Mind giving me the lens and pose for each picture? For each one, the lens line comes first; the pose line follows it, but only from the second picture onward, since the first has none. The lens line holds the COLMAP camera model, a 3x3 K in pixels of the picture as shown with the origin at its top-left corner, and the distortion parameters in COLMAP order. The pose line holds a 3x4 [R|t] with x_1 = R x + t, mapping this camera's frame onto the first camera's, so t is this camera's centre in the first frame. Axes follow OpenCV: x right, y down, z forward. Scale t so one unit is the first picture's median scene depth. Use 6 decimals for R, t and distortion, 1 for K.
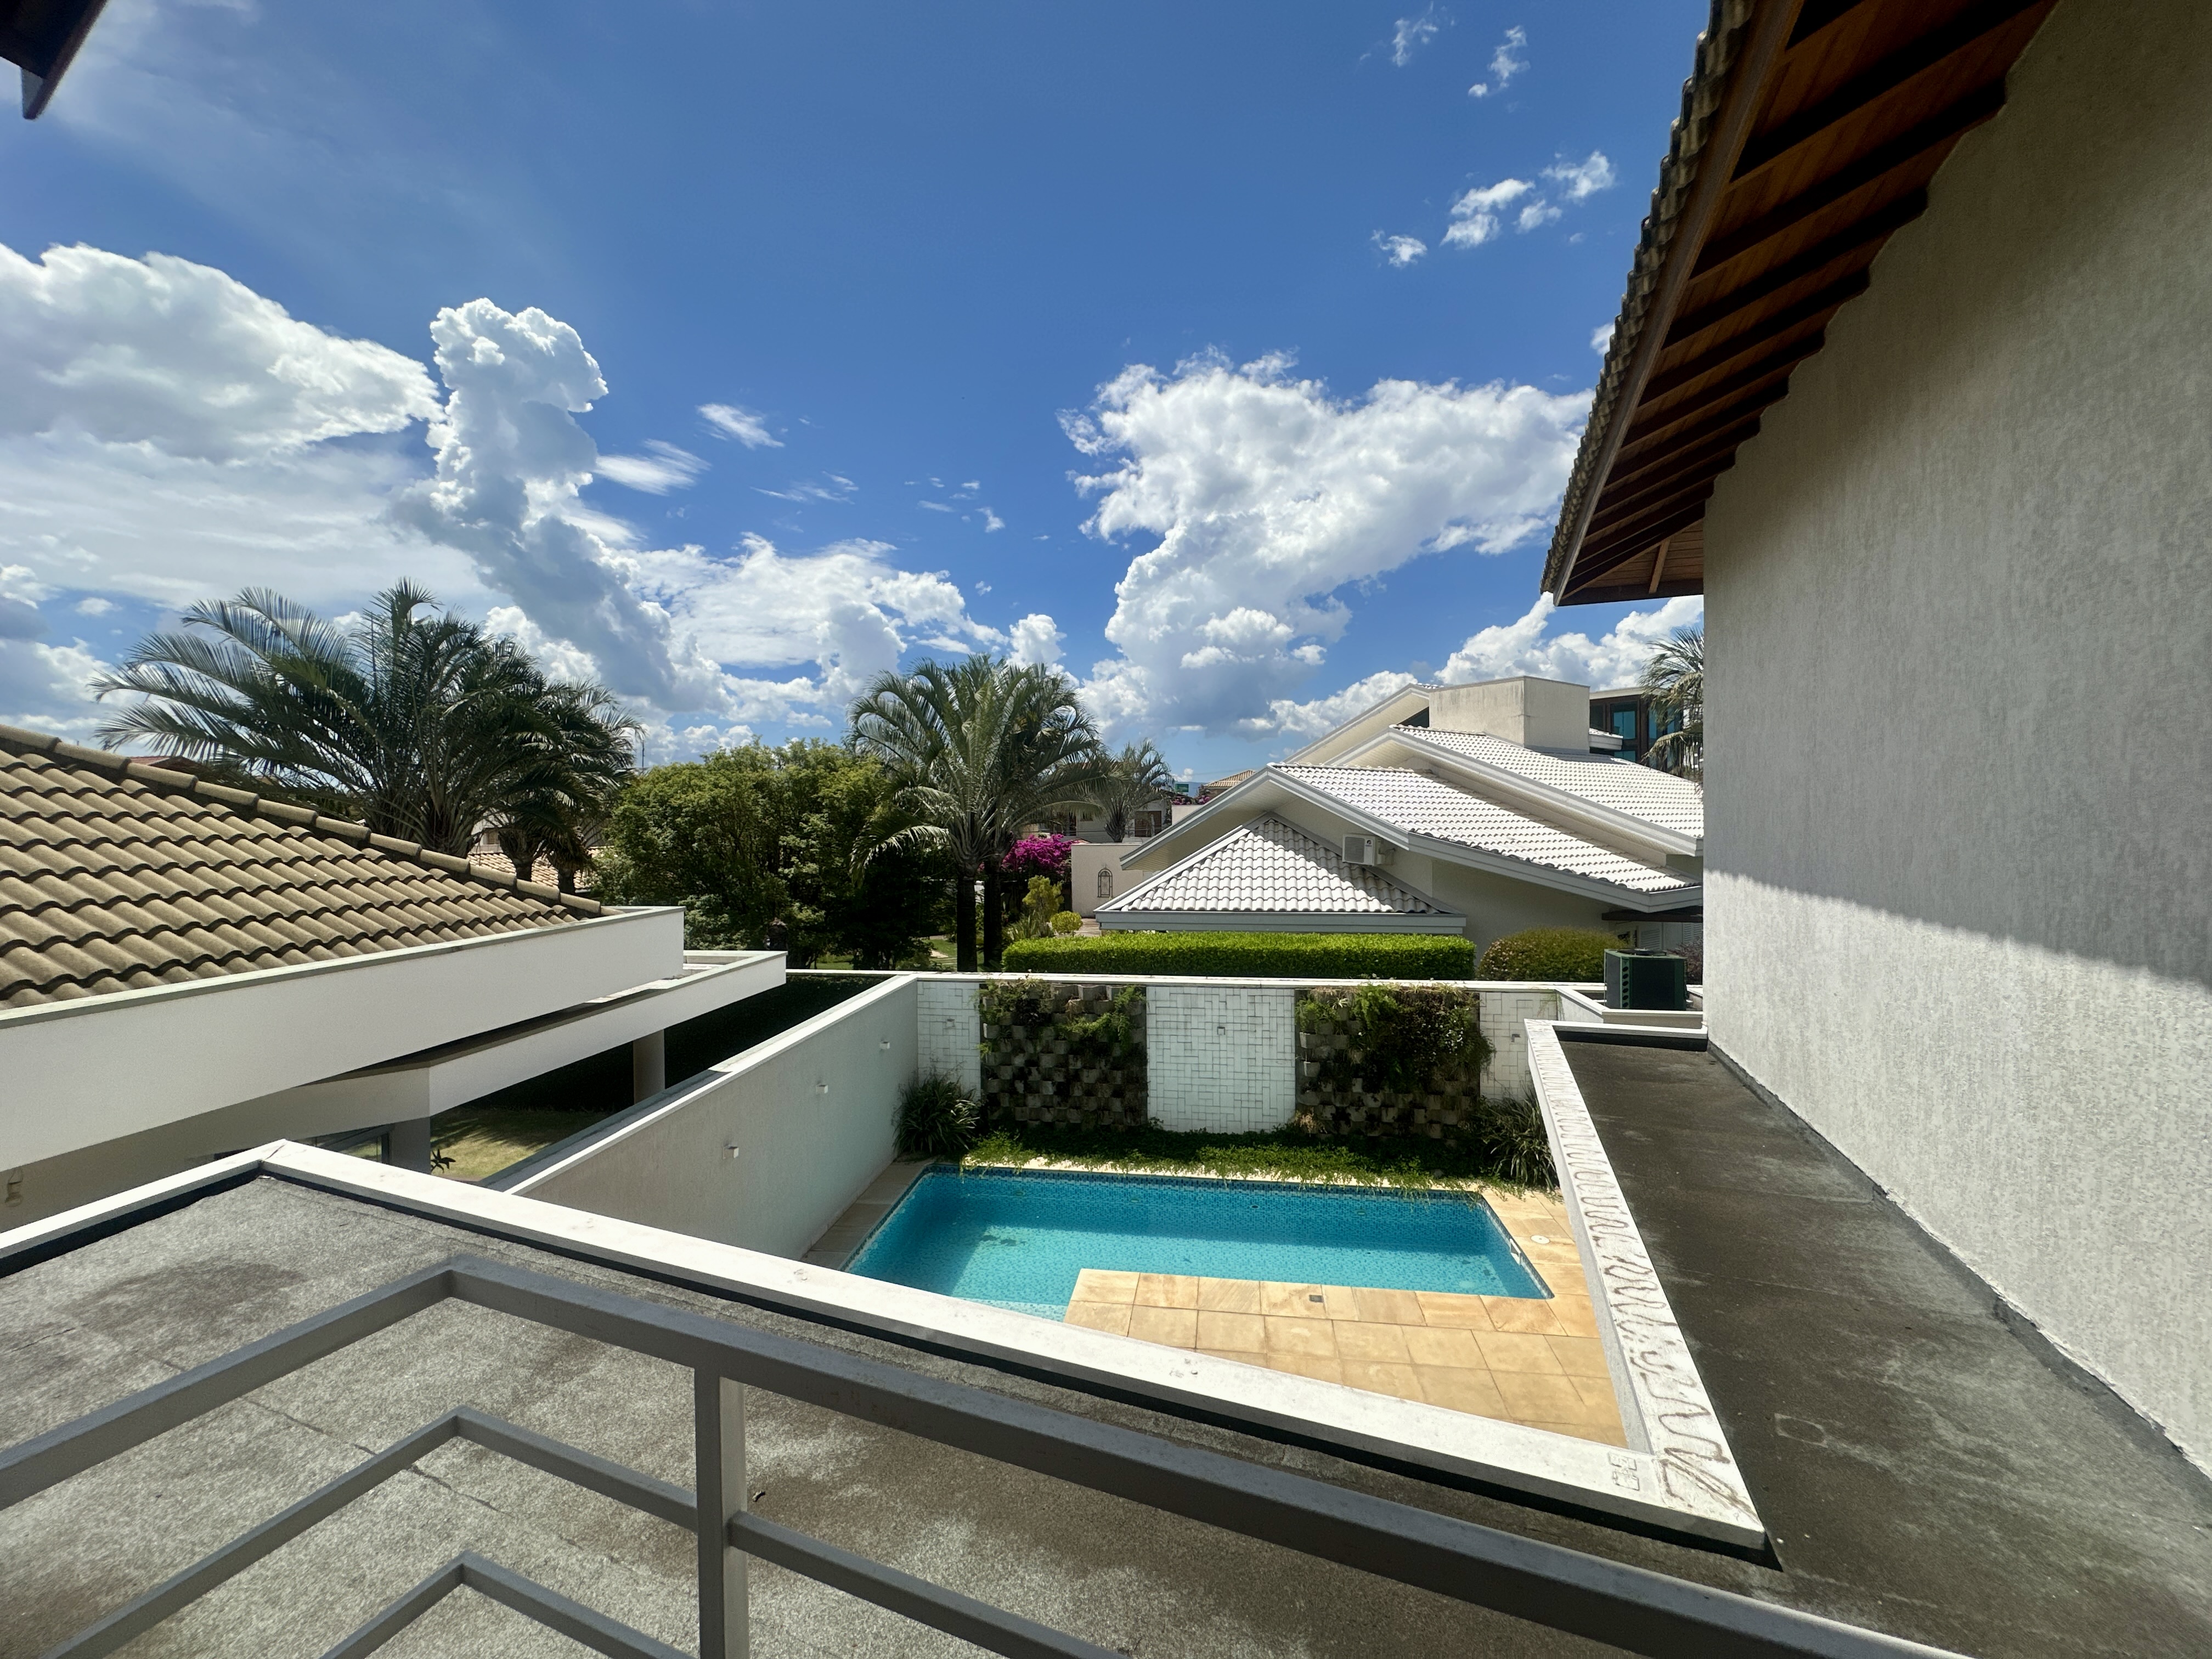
lens RADIAL K [[890.2, 0, 1103.3], [0, 890.2, 824.4], [0, 0, 1]] dist [-0.007982, 0.002482]
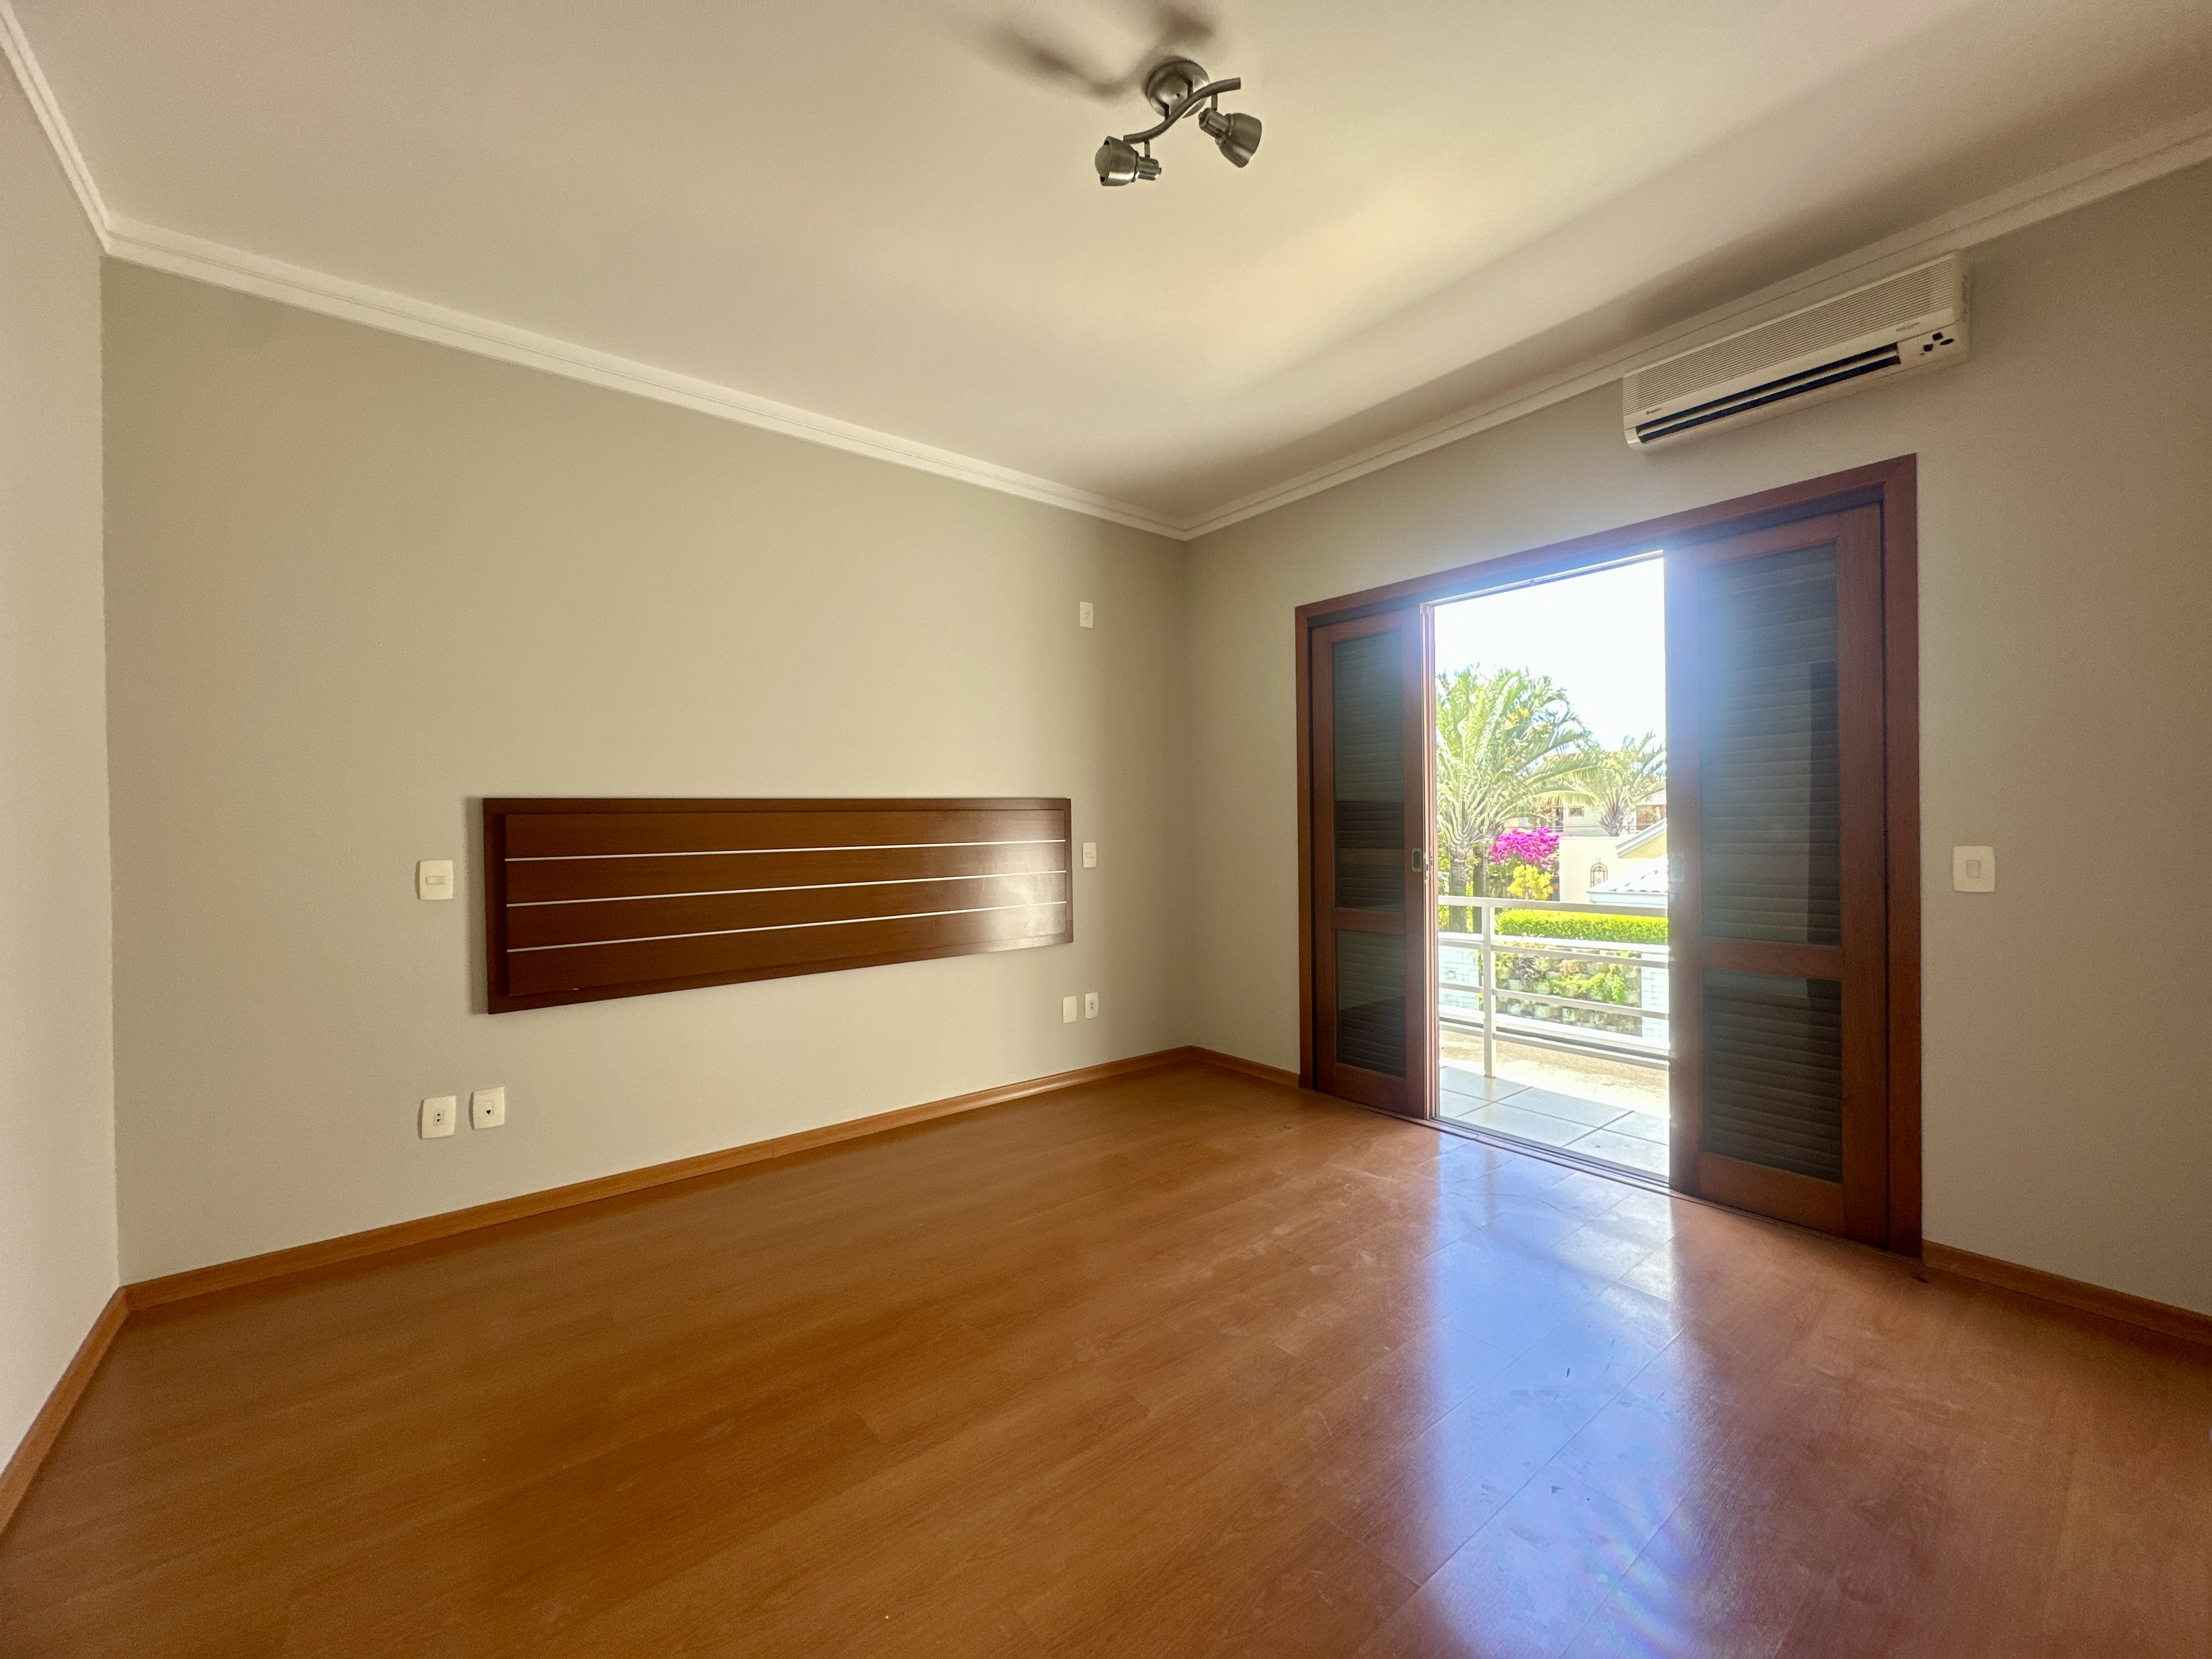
lens RADIAL K [[890.2, 0, 1107.2], [0, 890.2, 826.5], [0, 0, 1]] dist [-0.007982, 0.002482]
pose [[0.876075, -0.002905, -0.482167, -0.000731], [0.003631, 0.999993, 0.000572, 0.017788], [0.482162, -0.002252, 0.876079, -0.221093]]
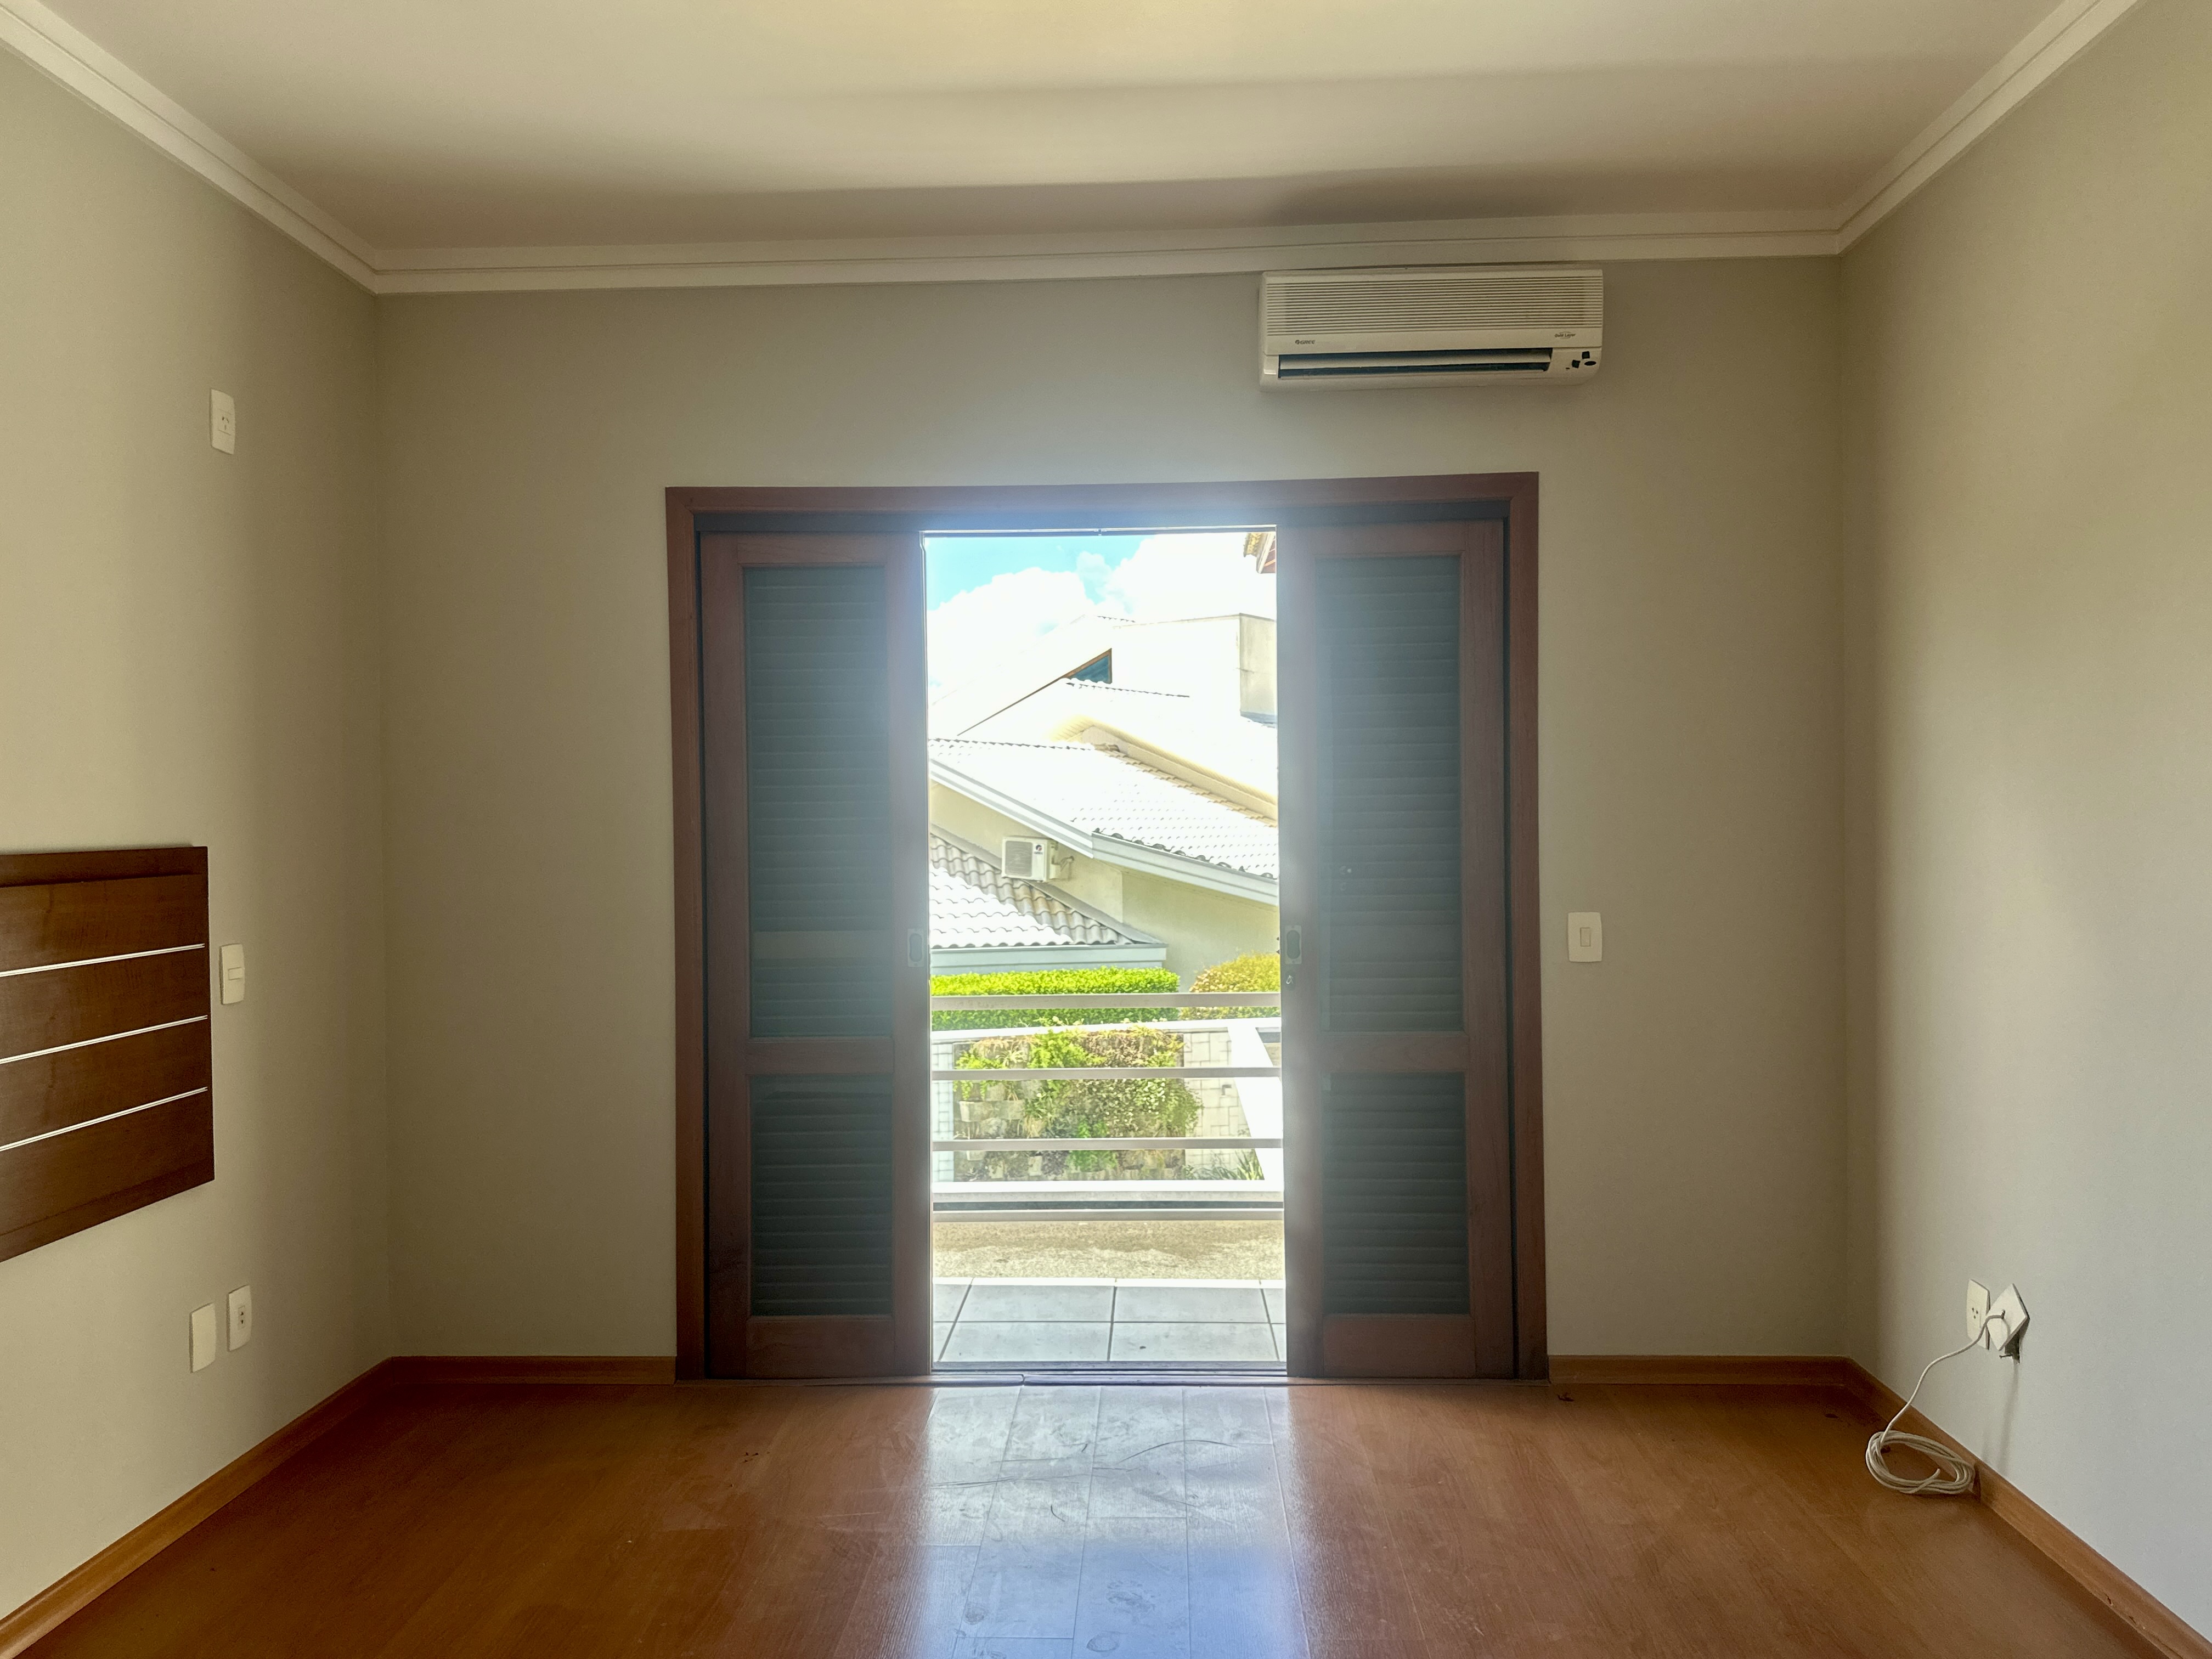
lens RADIAL K [[1616.4, 0, 1109.4], [0, 1616.4, 835.6], [0, 0, 1]] dist [0.041286, -0.017189]
pose [[0.937264, -0.007345, 0.348542, -0.098219], [0.007458, 0.999972, 0.001017, 0.009319], [-0.348540, 0.001646, 0.937292, -0.230281]]
